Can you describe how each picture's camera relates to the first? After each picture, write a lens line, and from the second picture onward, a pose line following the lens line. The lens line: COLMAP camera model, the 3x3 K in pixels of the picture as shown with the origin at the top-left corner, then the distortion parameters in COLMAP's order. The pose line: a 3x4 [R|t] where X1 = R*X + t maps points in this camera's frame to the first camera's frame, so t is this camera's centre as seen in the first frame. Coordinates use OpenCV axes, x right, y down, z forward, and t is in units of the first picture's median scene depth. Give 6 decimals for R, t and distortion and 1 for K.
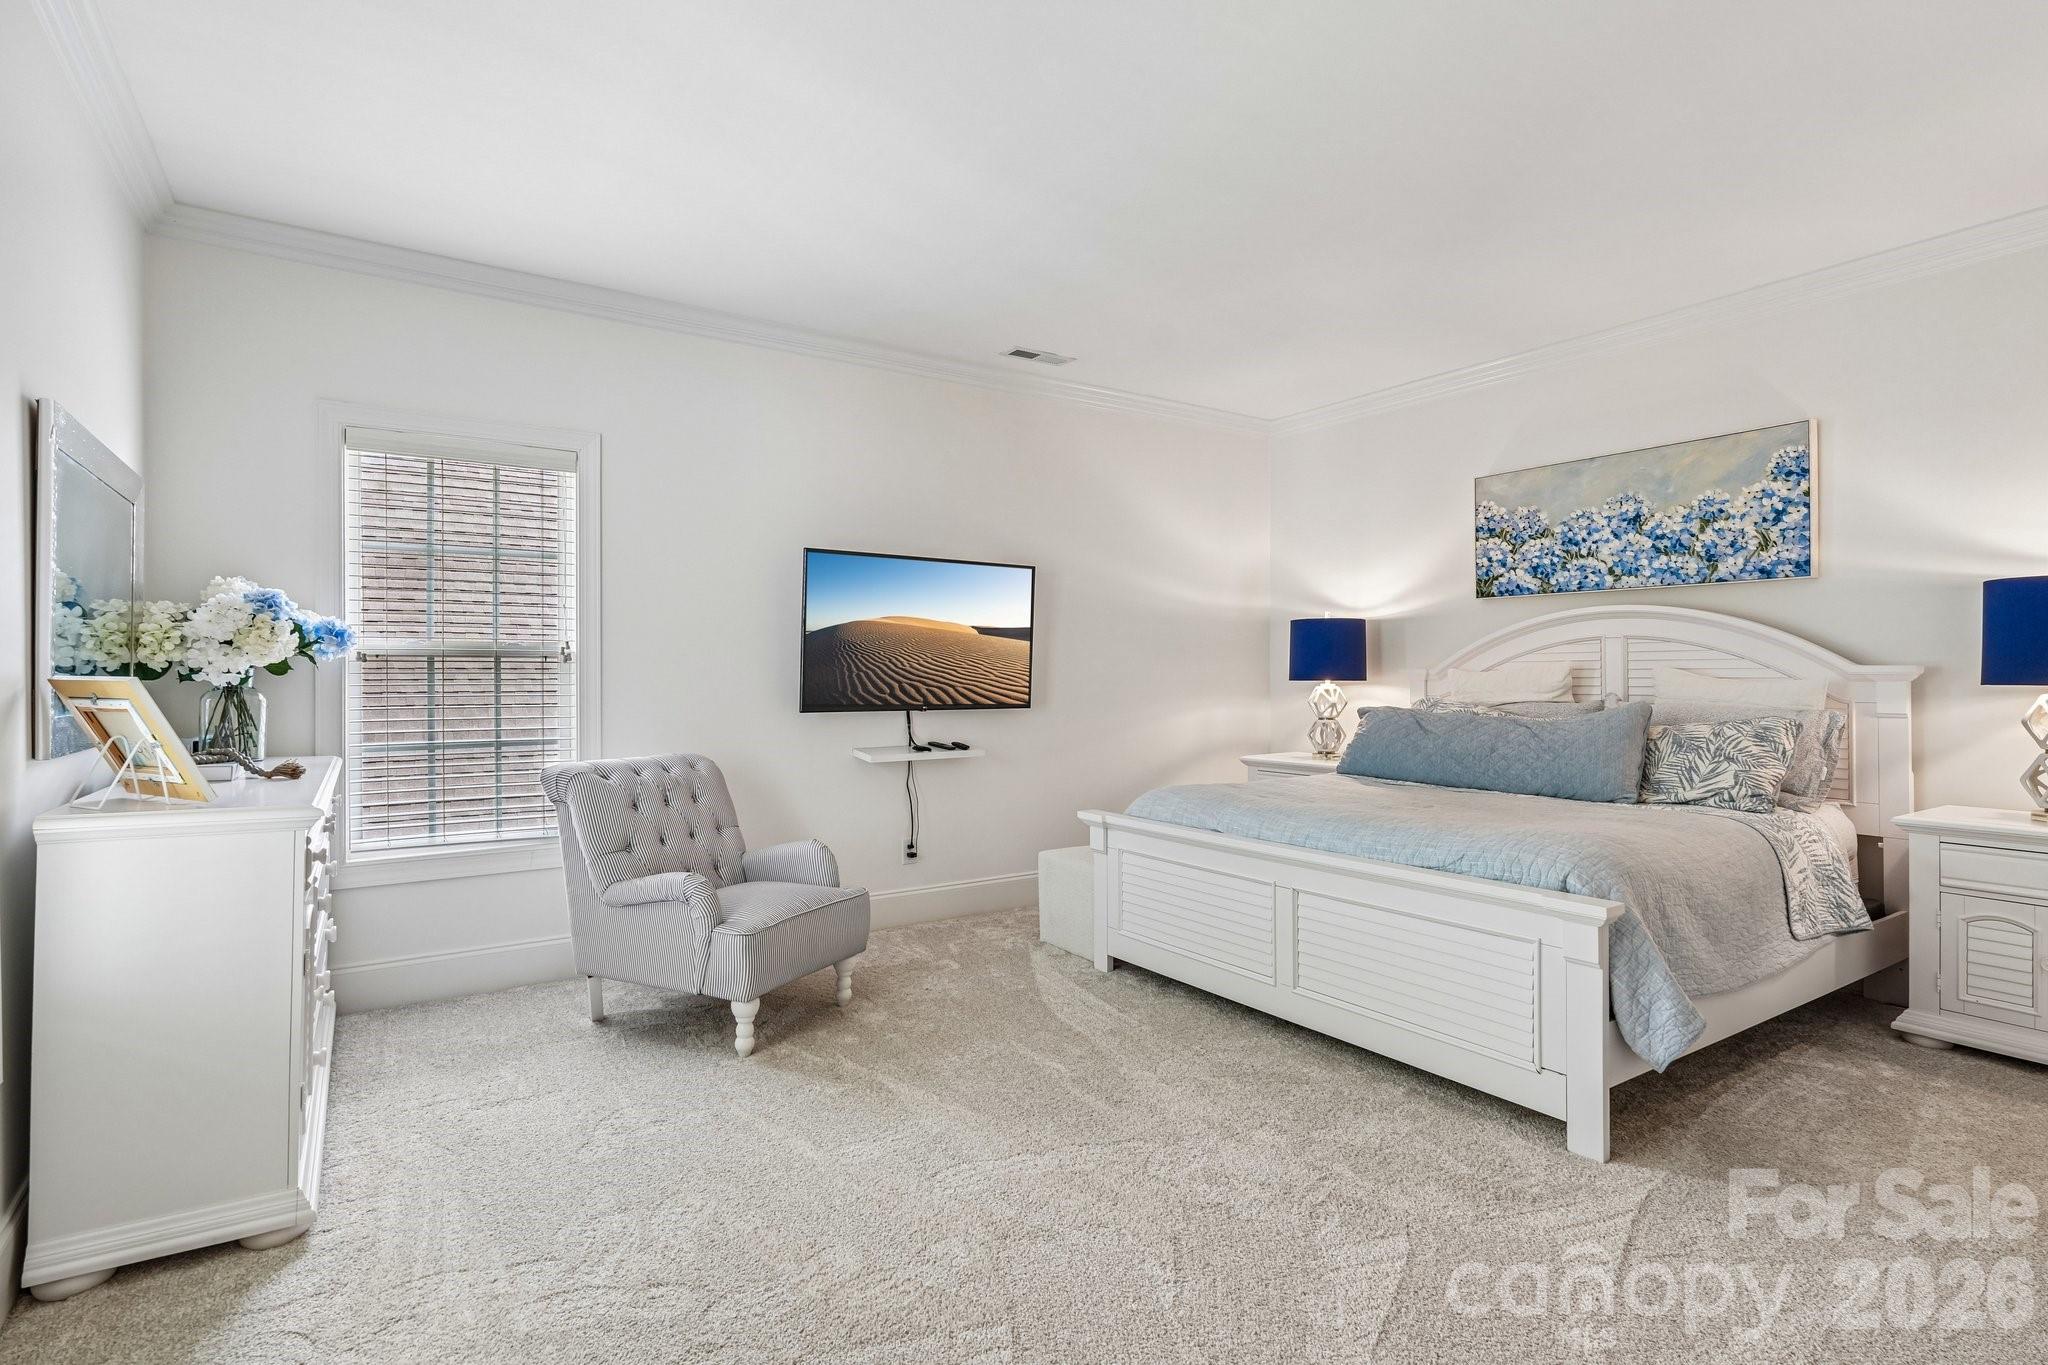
lens RADIAL K [[1039.7, 0, 1024.0], [0, 1039.7, 682.5], [0, 0, 1]] dist [-0.000651, -0.000540]
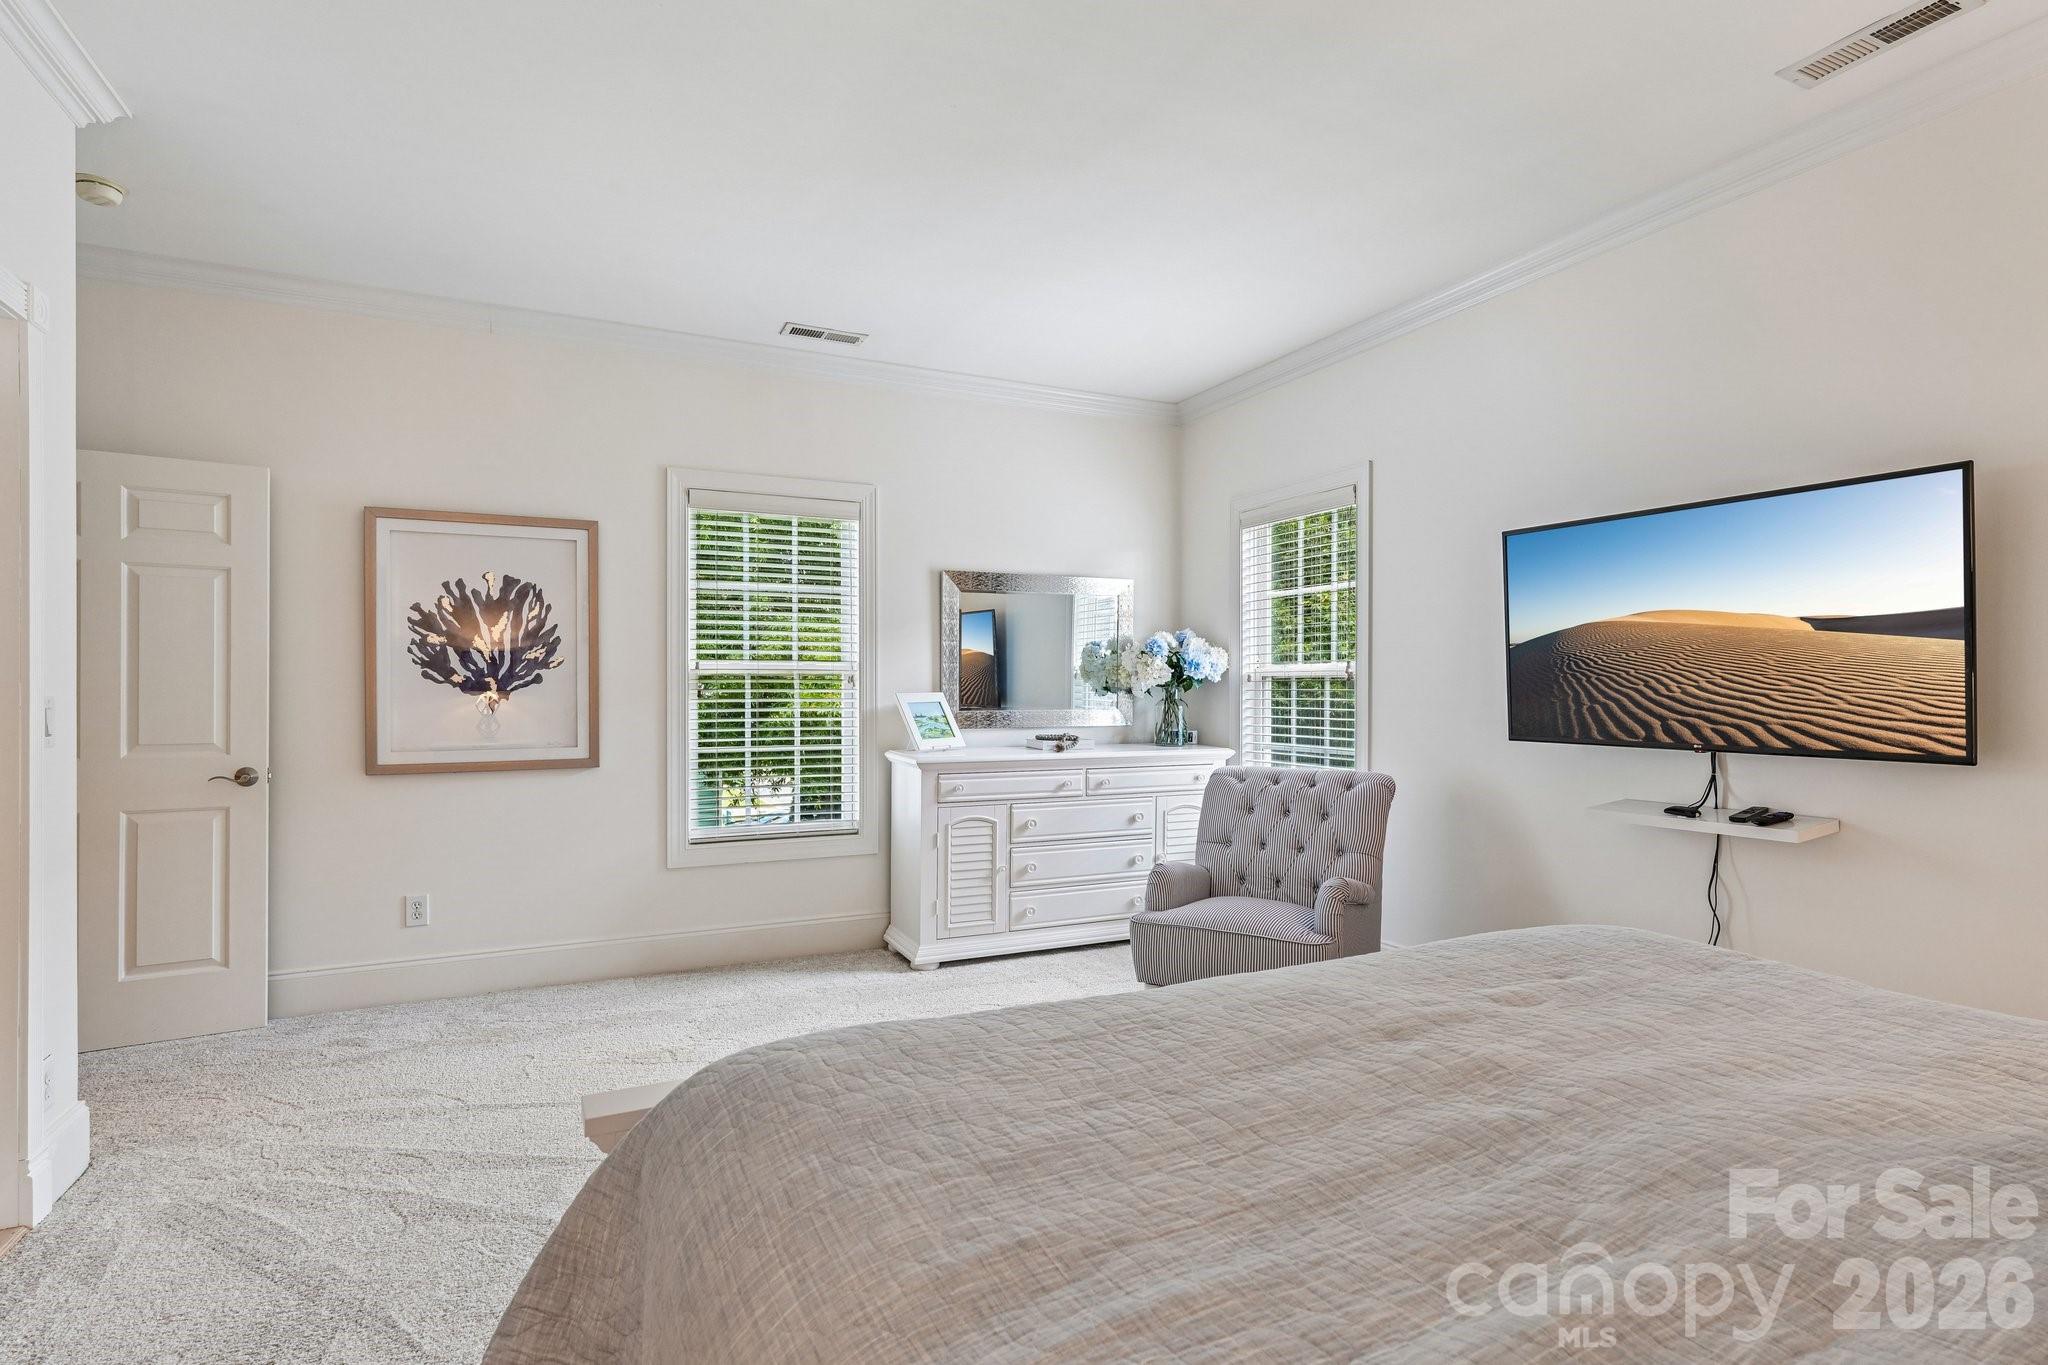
lens RADIAL K [[1039.7, 0, 1024.0], [0, 1039.7, 682.5], [0, 0, 1]] dist [-0.000651, -0.000540]
pose [[-0.094949, 0.001385, -0.995481, 0.586352], [-0.010186, 0.999945, 0.002363, -0.014626], [0.995430, 0.010365, -0.094929, 0.629350]]
